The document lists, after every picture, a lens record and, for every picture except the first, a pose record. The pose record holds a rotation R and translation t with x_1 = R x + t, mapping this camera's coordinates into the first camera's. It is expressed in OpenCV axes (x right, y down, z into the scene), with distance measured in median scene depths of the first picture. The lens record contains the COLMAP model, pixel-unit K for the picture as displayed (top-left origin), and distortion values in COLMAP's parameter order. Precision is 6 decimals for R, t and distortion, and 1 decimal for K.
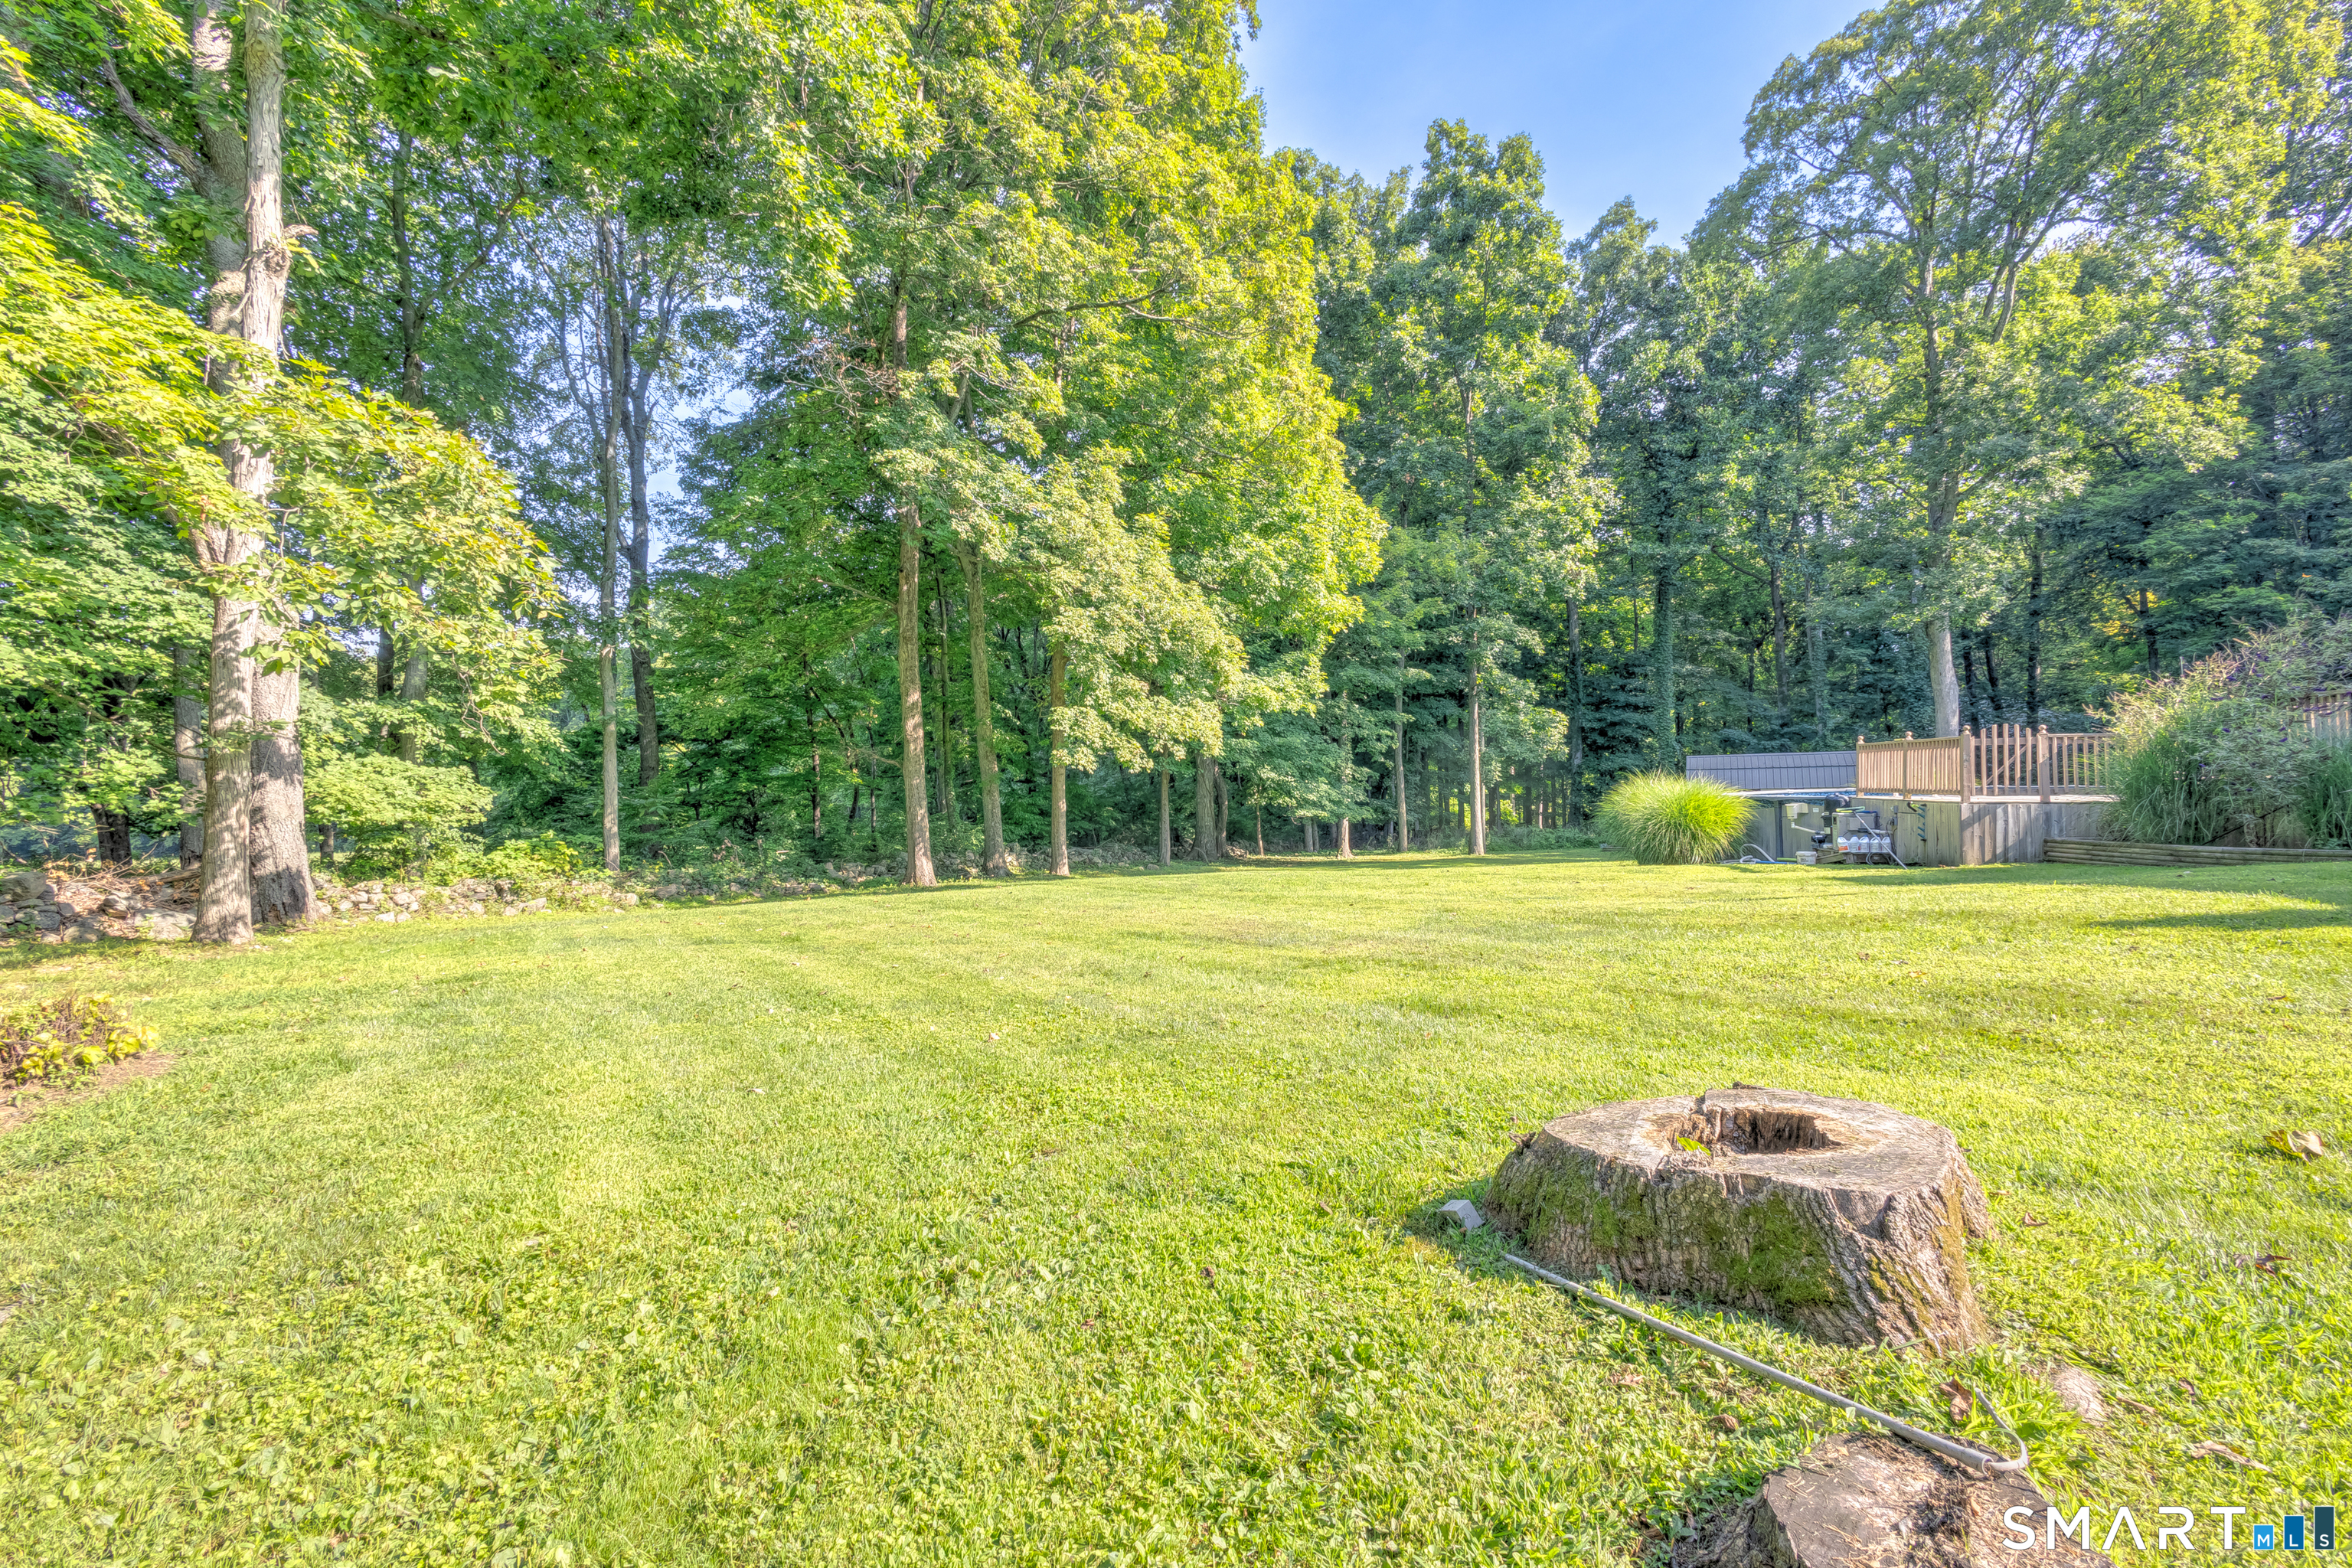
lens RADIAL K [[1072.6, 0, 1184.2], [0, 1072.6, 778.0], [0, 0, 1]] dist [0.002265, -0.000201]
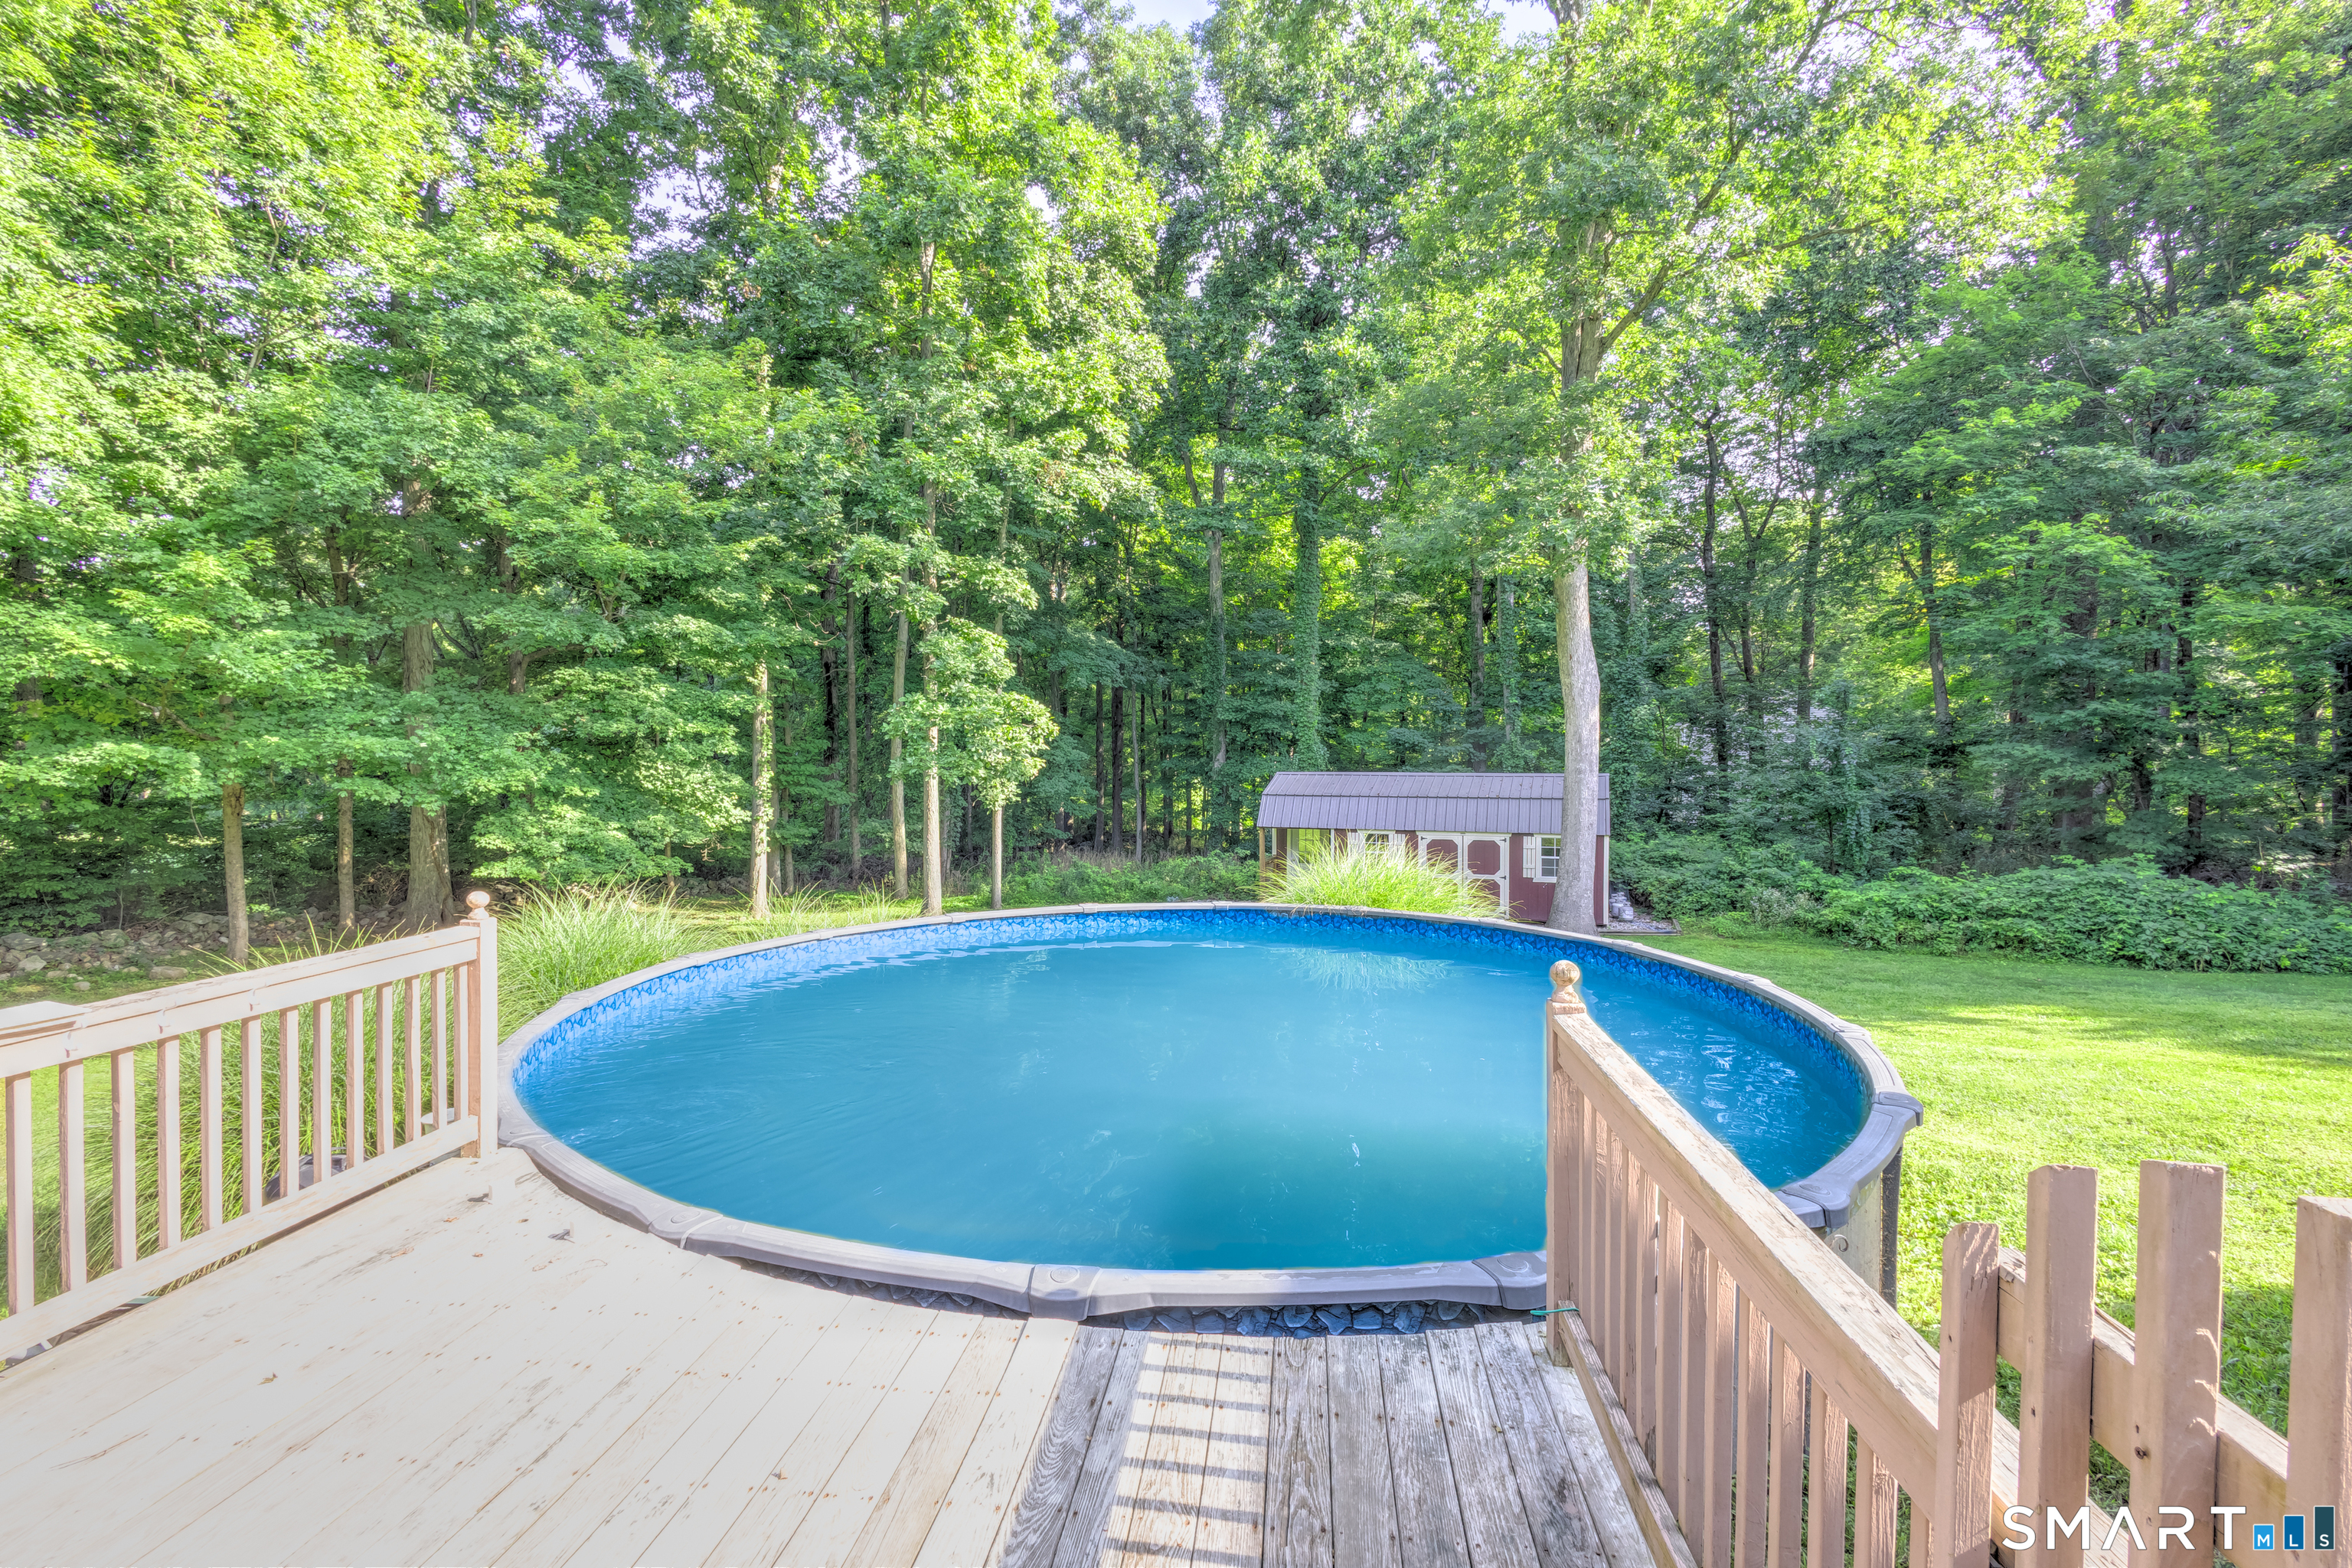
lens RADIAL K [[1072.6, 0, 1177.4], [0, 1072.6, 777.8], [0, 0, 1]] dist [0.002265, -0.000201]
pose [[0.995454, 0.020059, 0.093110, 0.439979], [-0.022958, 0.999281, 0.030165, -0.042146], [-0.092438, -0.032166, 0.995199, 0.437568]]
